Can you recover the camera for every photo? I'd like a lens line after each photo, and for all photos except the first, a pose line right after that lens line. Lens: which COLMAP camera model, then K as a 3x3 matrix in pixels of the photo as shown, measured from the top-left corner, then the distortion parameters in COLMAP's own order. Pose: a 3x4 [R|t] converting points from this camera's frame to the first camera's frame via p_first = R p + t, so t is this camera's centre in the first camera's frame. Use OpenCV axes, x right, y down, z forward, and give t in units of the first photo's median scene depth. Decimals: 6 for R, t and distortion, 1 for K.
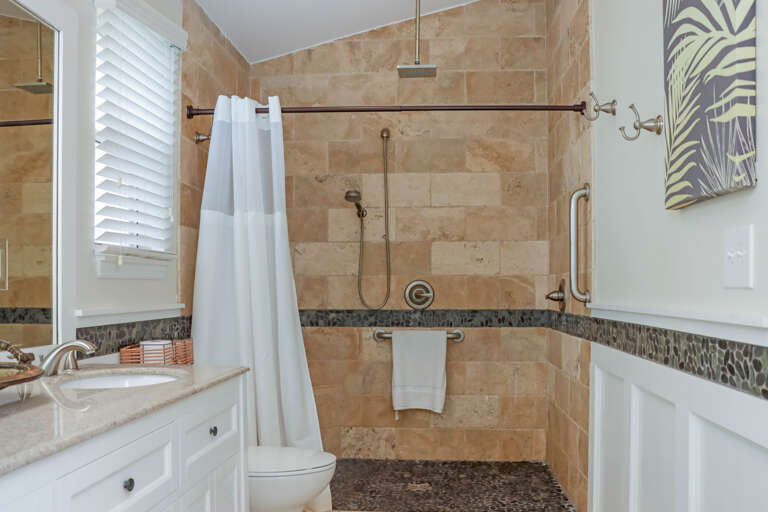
lens RADIAL K [[660.2, 0, 387.2], [0, 660.2, 274.8], [0, 0, 1]] dist [-0.165925, 0.139474]
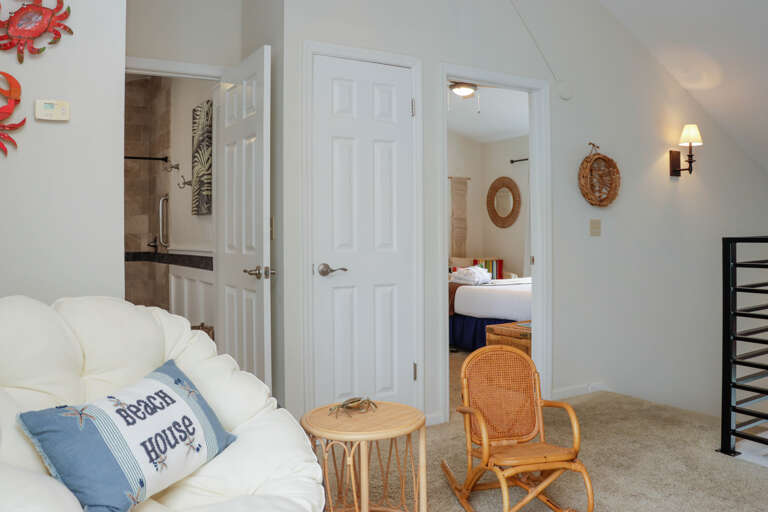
lens RADIAL K [[660.2, 0, 387.2], [0, 660.2, 274.8], [0, 0, 1]] dist [-0.165925, 0.139474]
pose [[0.820028, -0.031128, 0.571476, -0.243134], [-0.013436, 0.997198, 0.073597, -0.025619], [-0.572165, -0.068030, 0.817312, -0.875617]]
